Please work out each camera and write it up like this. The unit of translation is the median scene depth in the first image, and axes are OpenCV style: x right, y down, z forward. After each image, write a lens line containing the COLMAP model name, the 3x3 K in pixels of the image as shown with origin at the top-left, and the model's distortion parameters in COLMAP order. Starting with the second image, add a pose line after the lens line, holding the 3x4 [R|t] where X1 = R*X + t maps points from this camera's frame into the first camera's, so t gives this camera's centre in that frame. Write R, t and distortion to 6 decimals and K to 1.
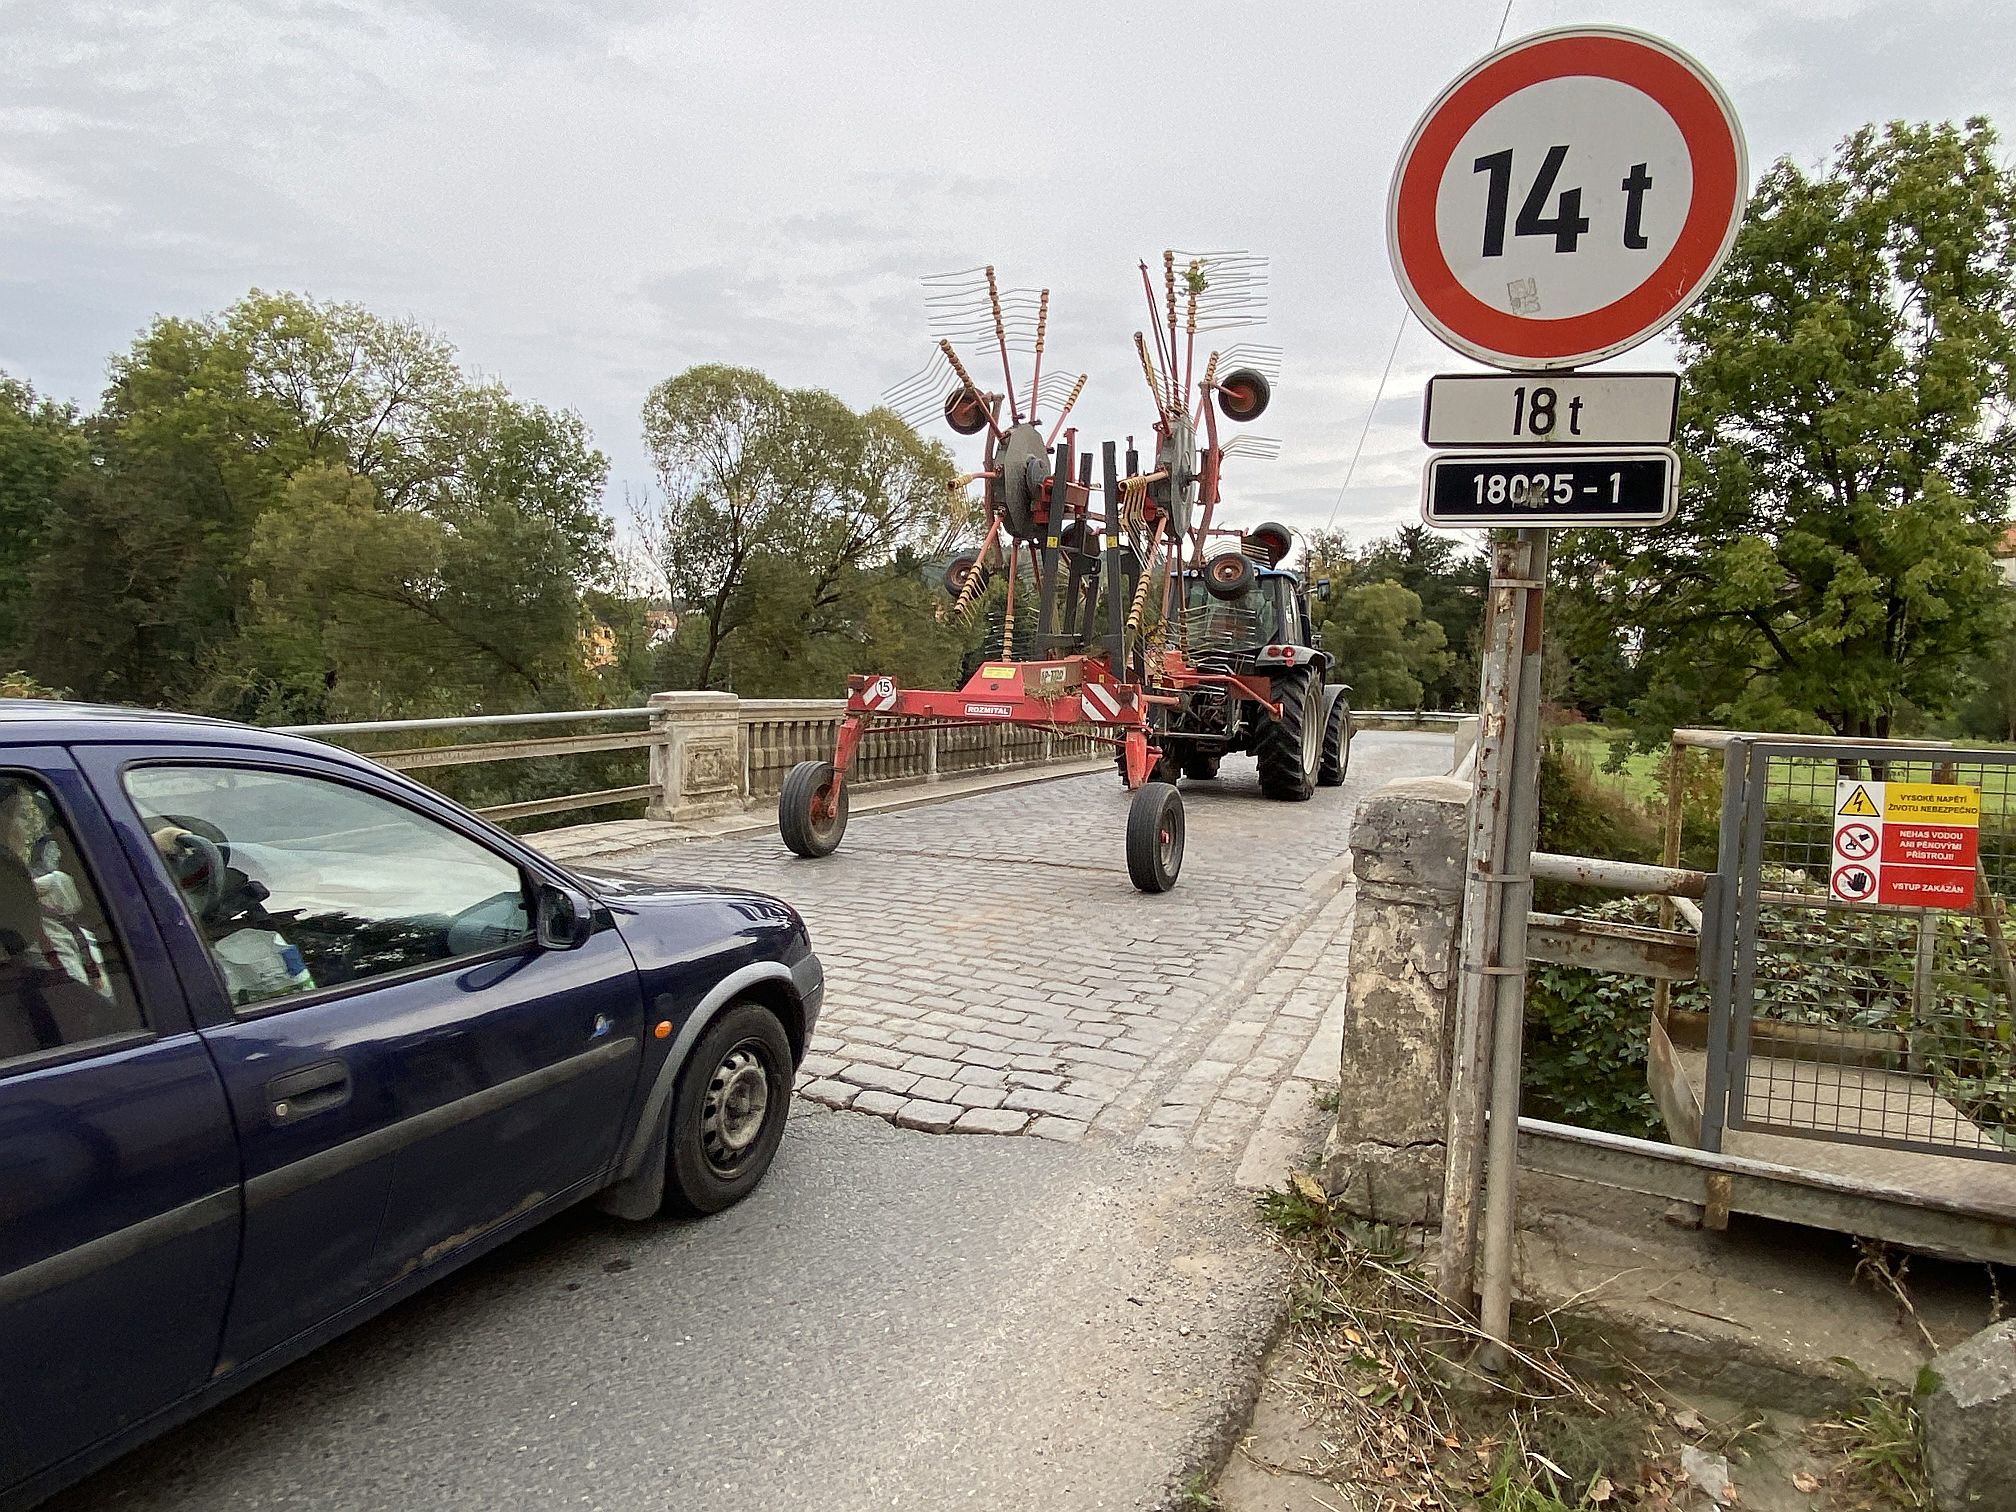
lens RADIAL K [[1257.3, 0, 1008.0], [0, 1257.3, 756.0], [0, 0, 1]] dist [0.041119, -0.040299]
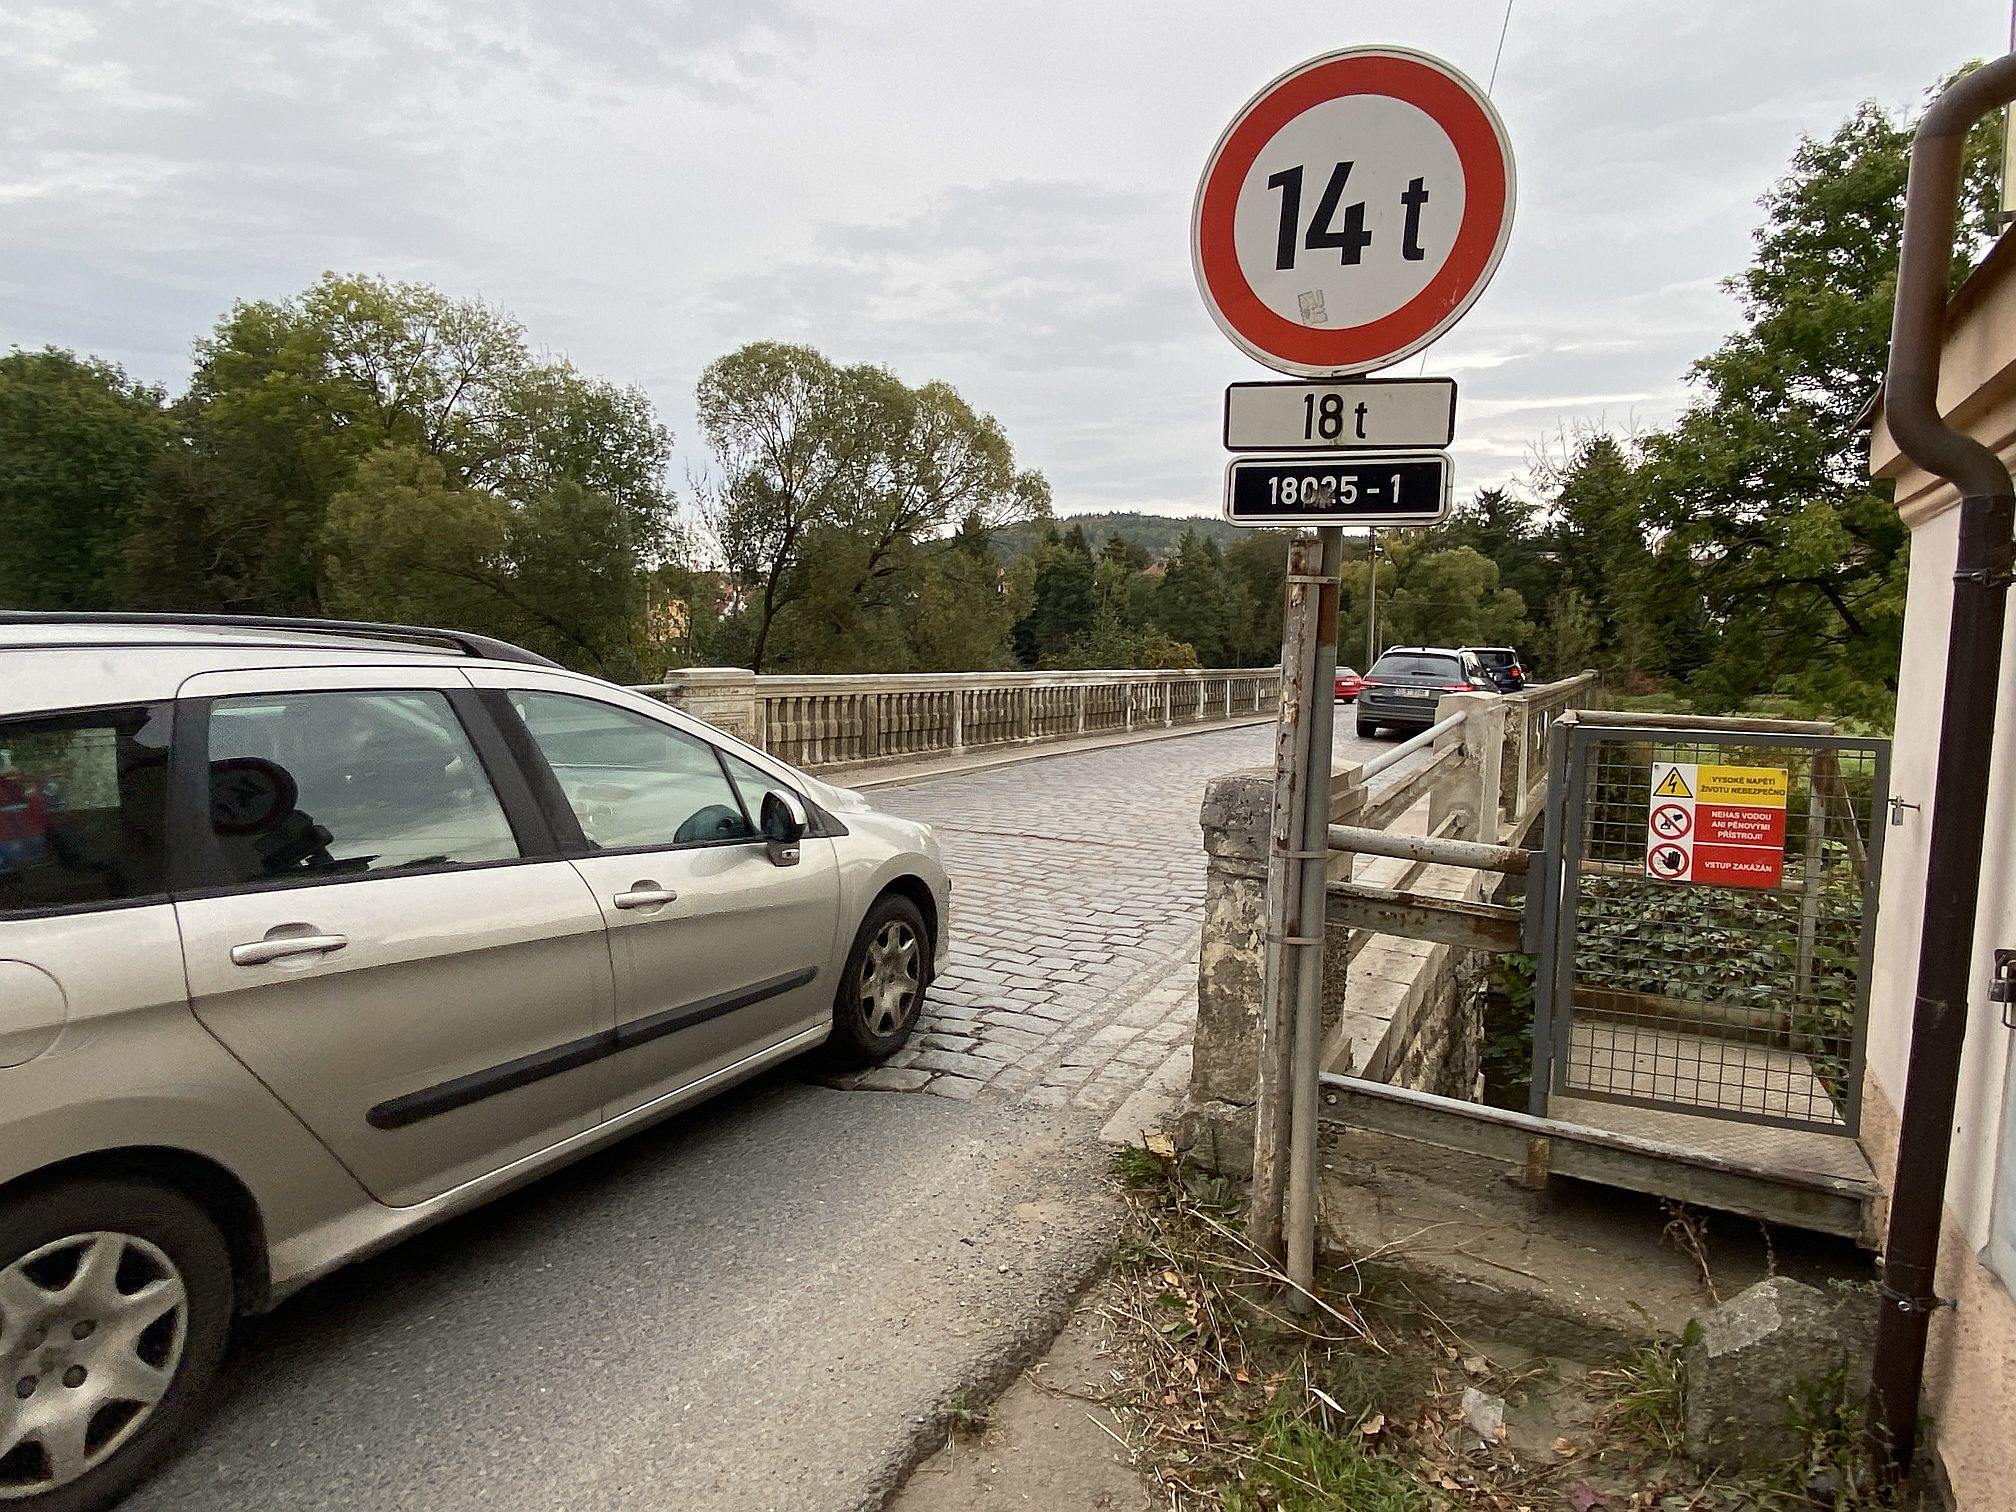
lens RADIAL K [[1263.3, 0, 1028.7], [0, 1263.3, 753.1], [0, 0, 1]] dist [0.068303, -0.071727]
pose [[0.998354, 0.000755, -0.057345, 0.188733], [0.000500, 0.999761, 0.021854, -0.010953], [0.057348, -0.021846, 0.998115, -0.069740]]
